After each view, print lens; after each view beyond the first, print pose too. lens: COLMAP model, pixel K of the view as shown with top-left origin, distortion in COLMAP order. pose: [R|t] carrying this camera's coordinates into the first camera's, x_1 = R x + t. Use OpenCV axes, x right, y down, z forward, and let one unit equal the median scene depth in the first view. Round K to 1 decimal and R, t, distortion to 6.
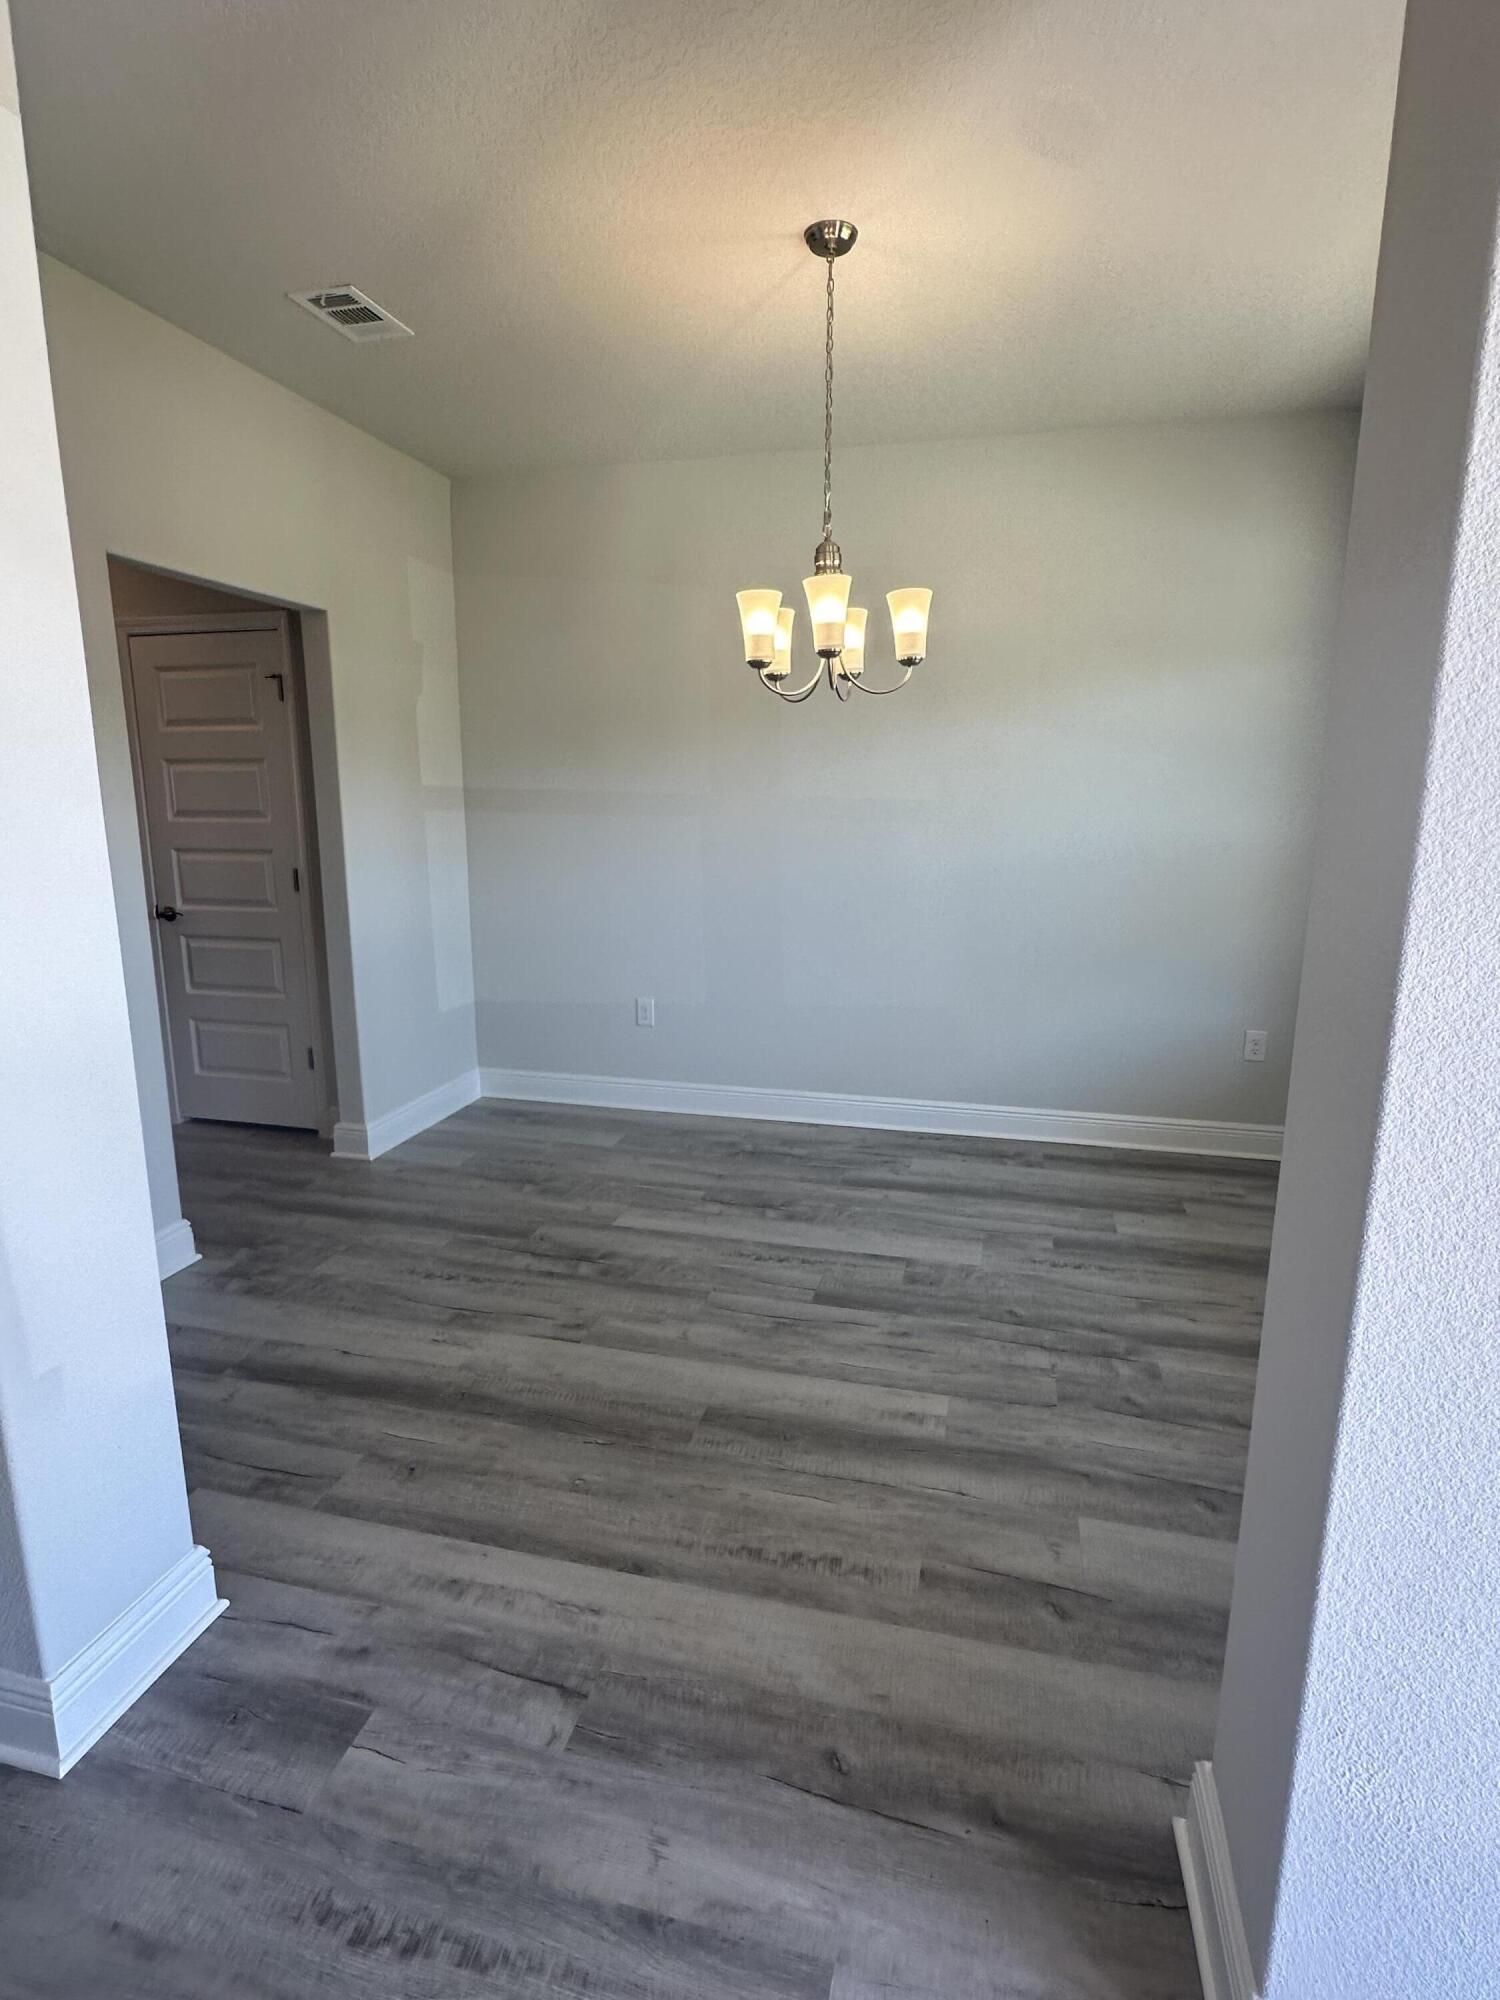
lens RADIAL K [[1020.7, 0, 750.0], [0, 1020.7, 1000.0], [0, 0, 1]] dist [-0.002815, -0.000801]
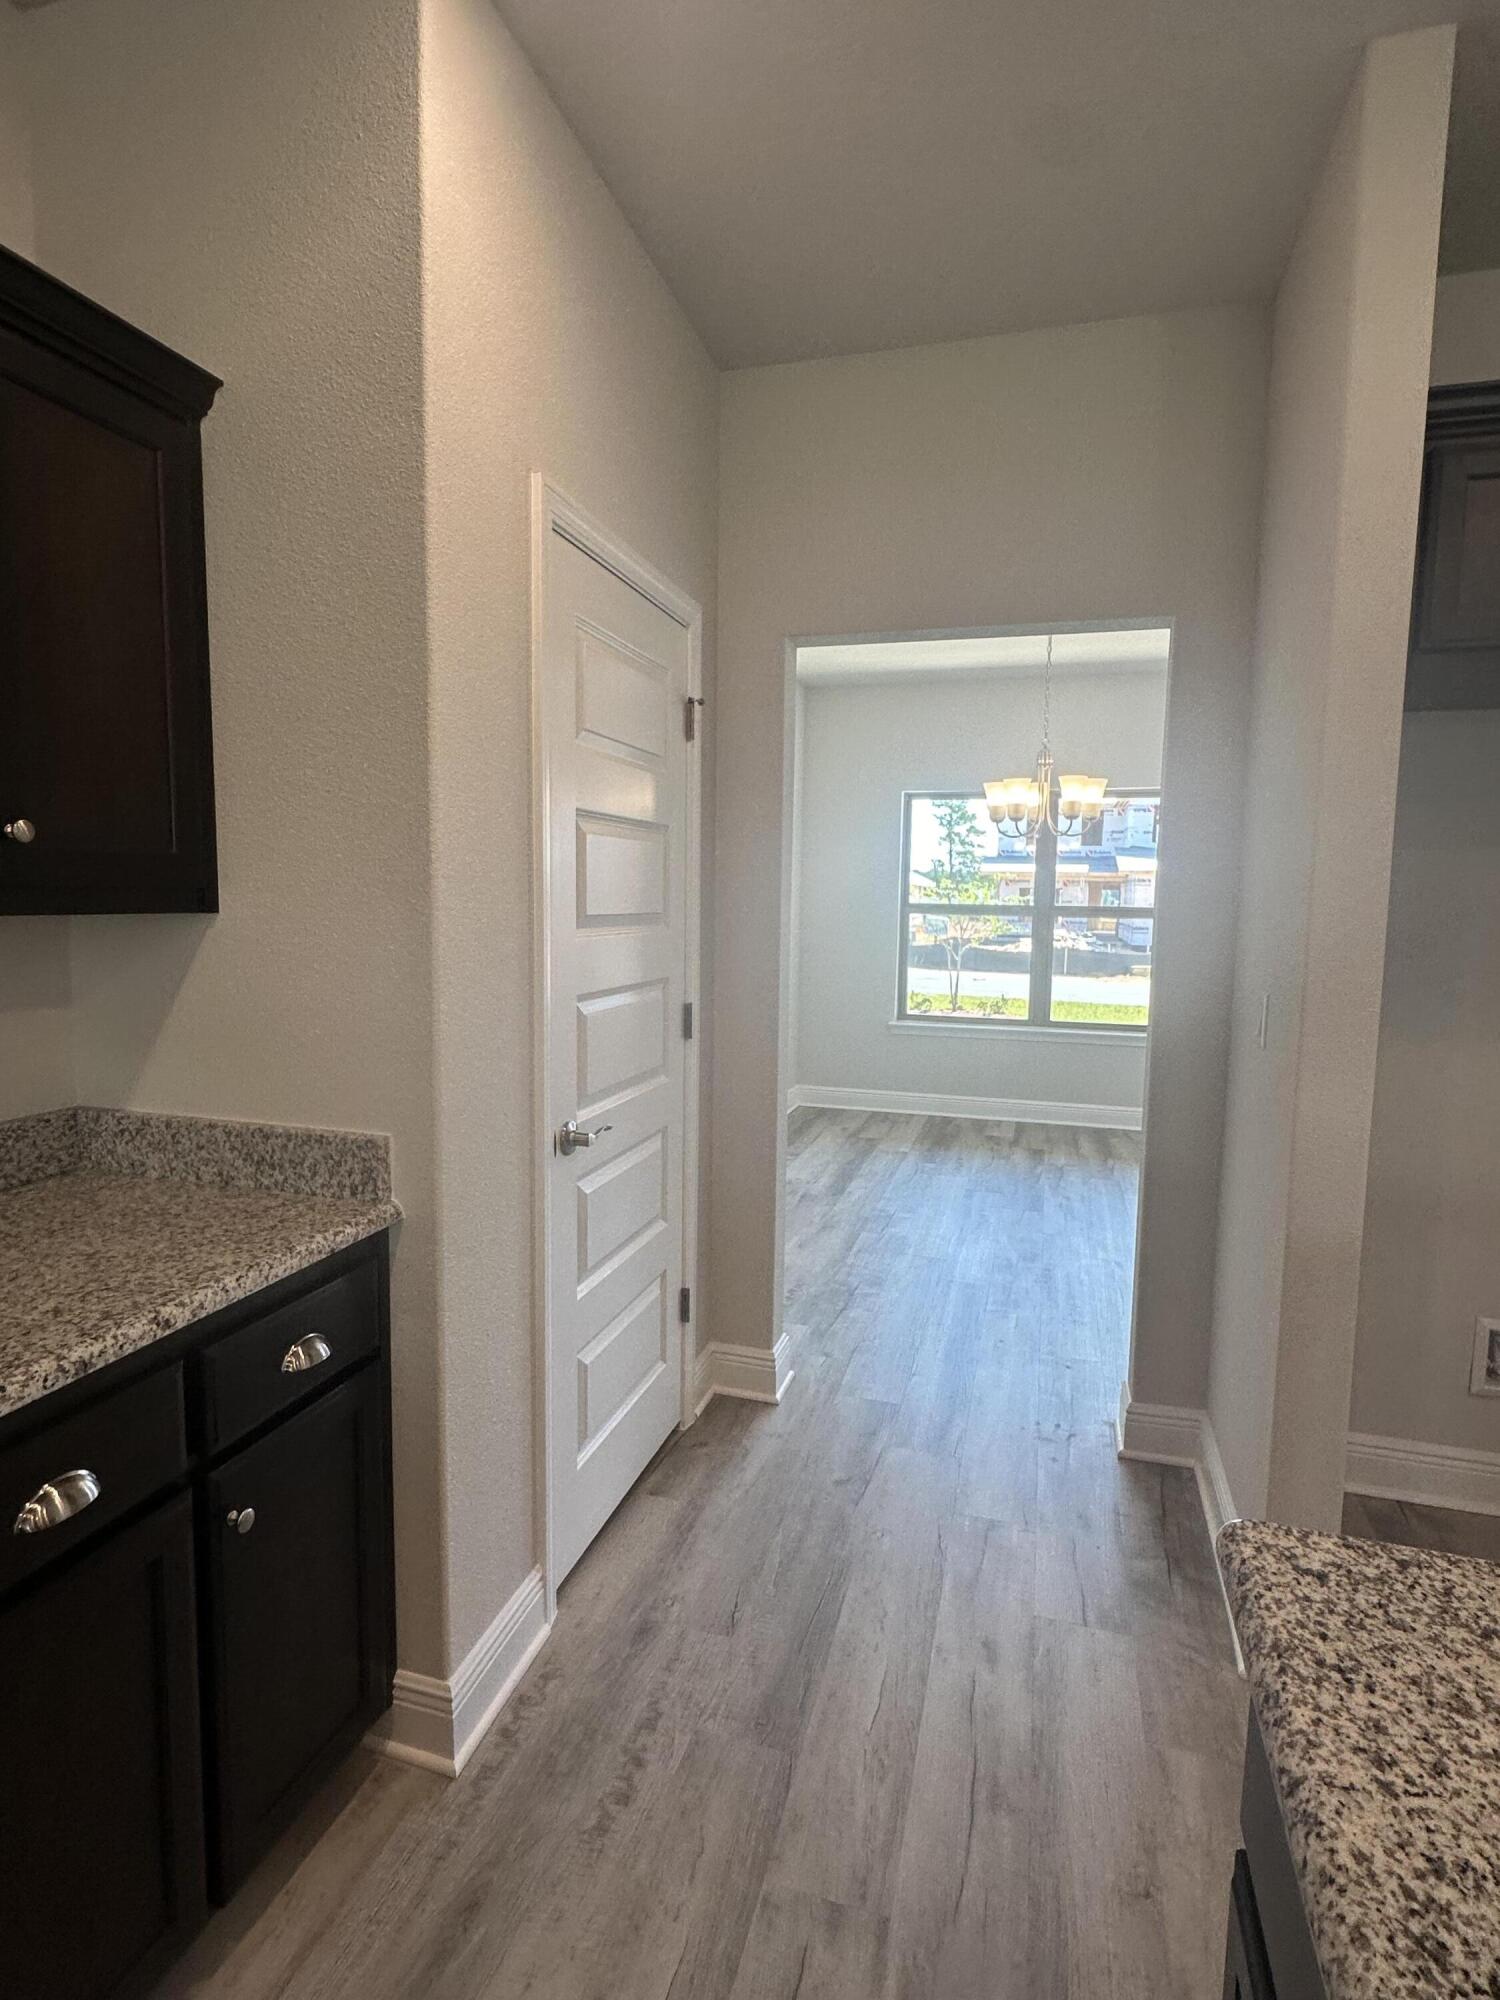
lens RADIAL K [[1020.7, 0, 750.0], [0, 1020.7, 1000.0], [0, 0, 1]] dist [-0.002815, -0.000801]
pose [[0.038596, -0.099359, 0.994303, -1.951326], [0.192278, 0.977188, 0.090185, -0.327248], [-0.980581, 0.187702, 0.056821, 1.689380]]
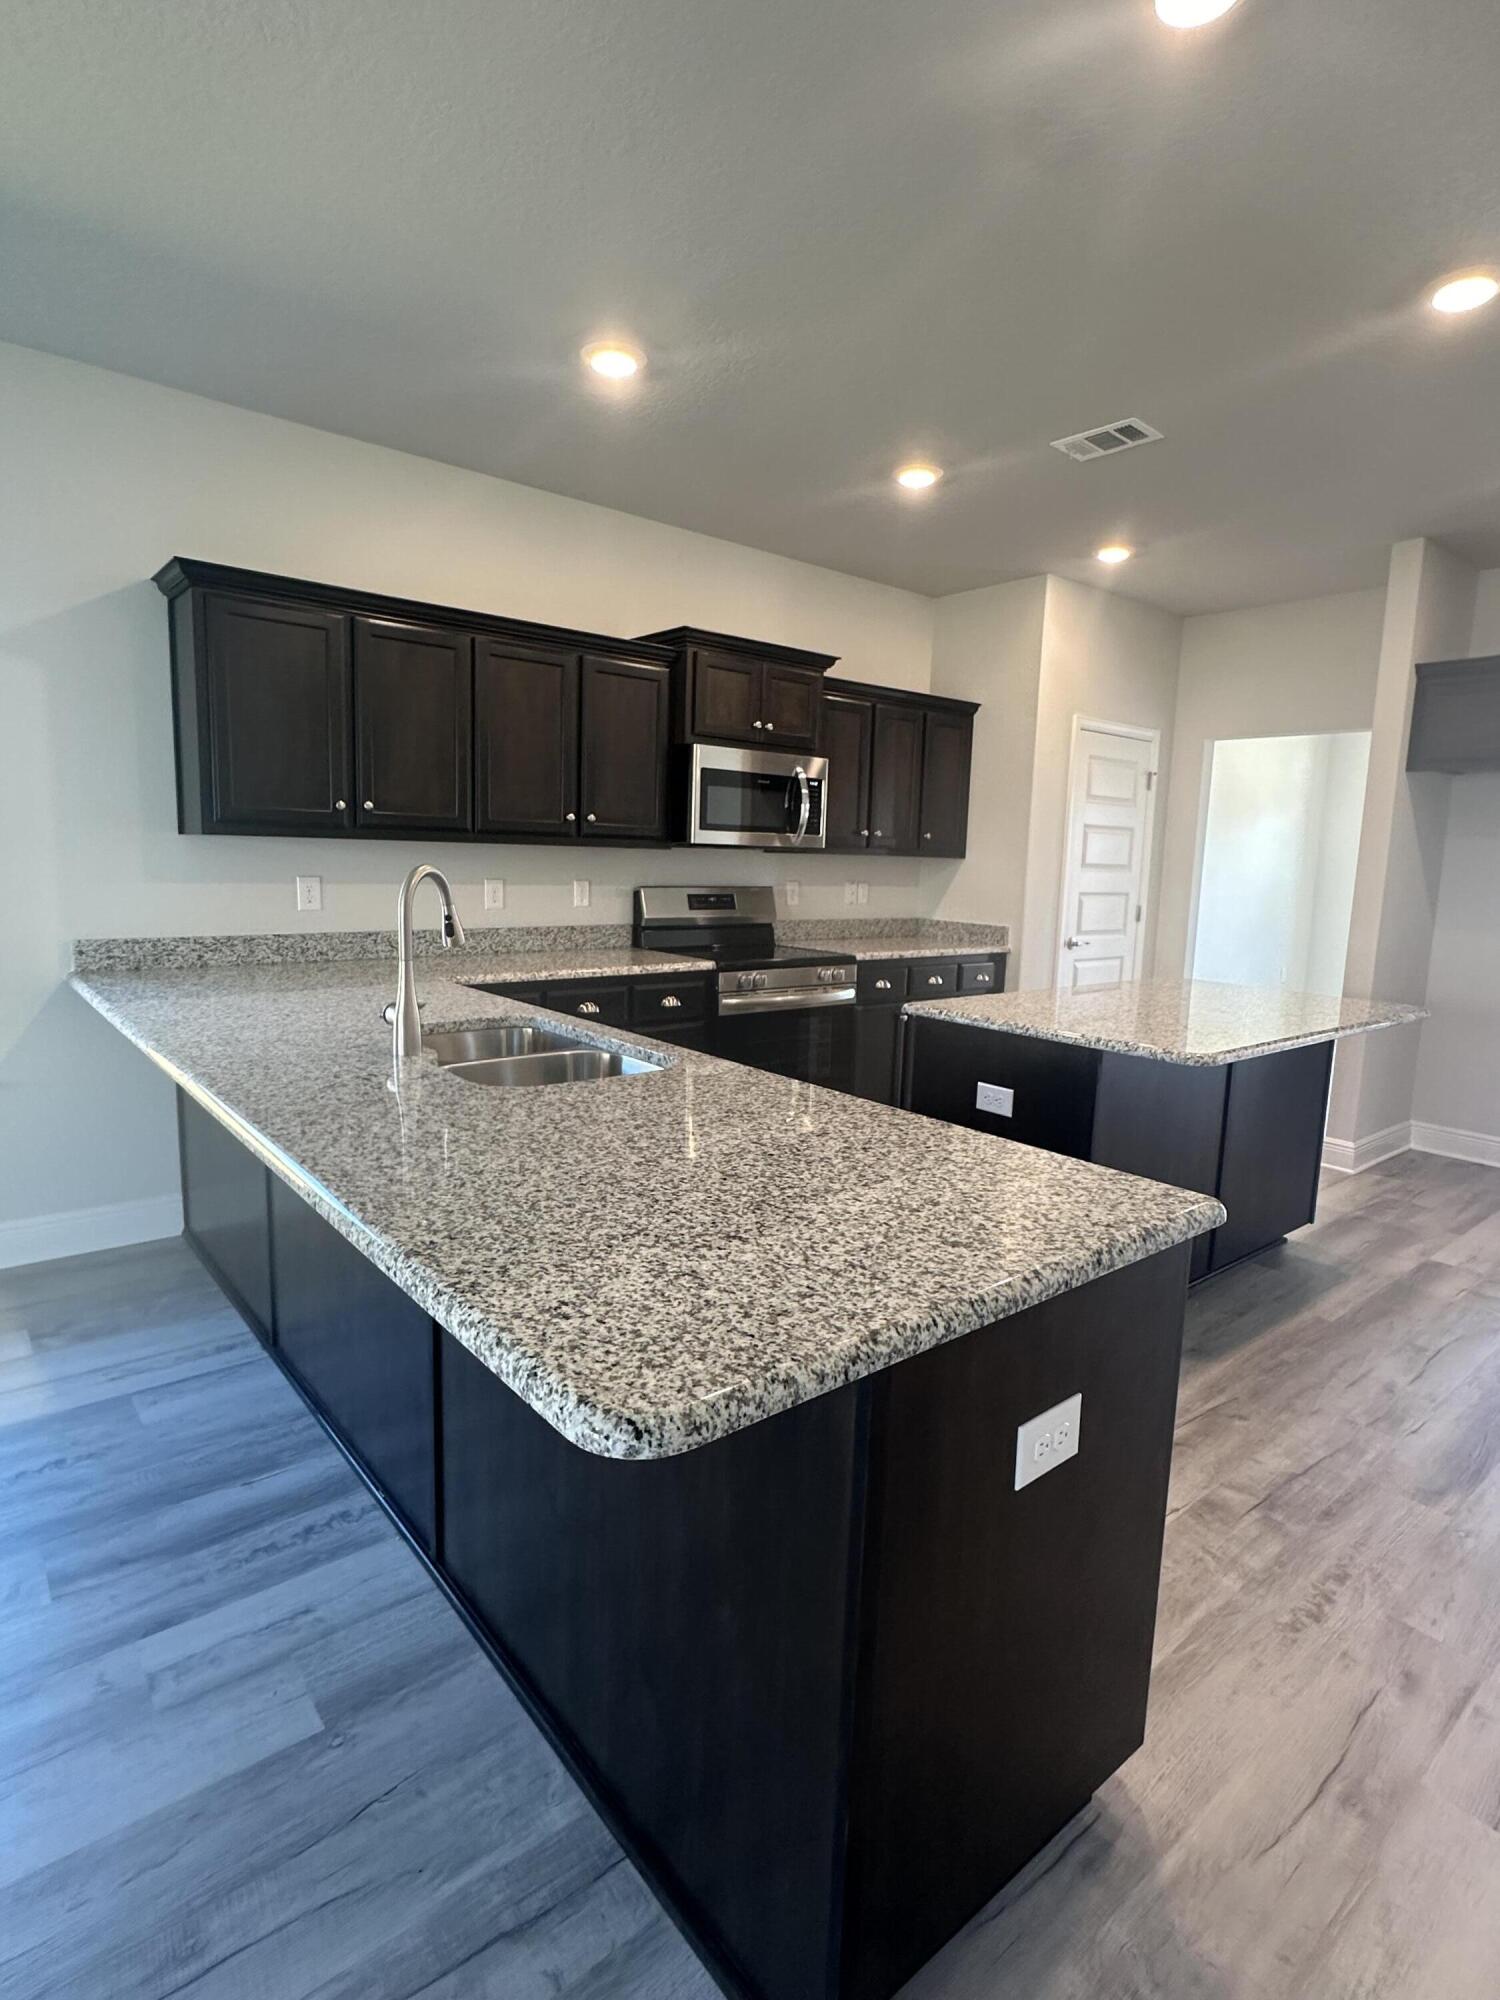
lens RADIAL K [[1020.7, 0, 750.0], [0, 1020.7, 1000.0], [0, 0, 1]] dist [-0.002815, -0.000801]
pose [[0.592282, -0.094840, 0.800130, -3.517599], [0.133597, 0.990862, 0.018555, -0.175761], [-0.794578, 0.095905, 0.599540, 1.074372]]
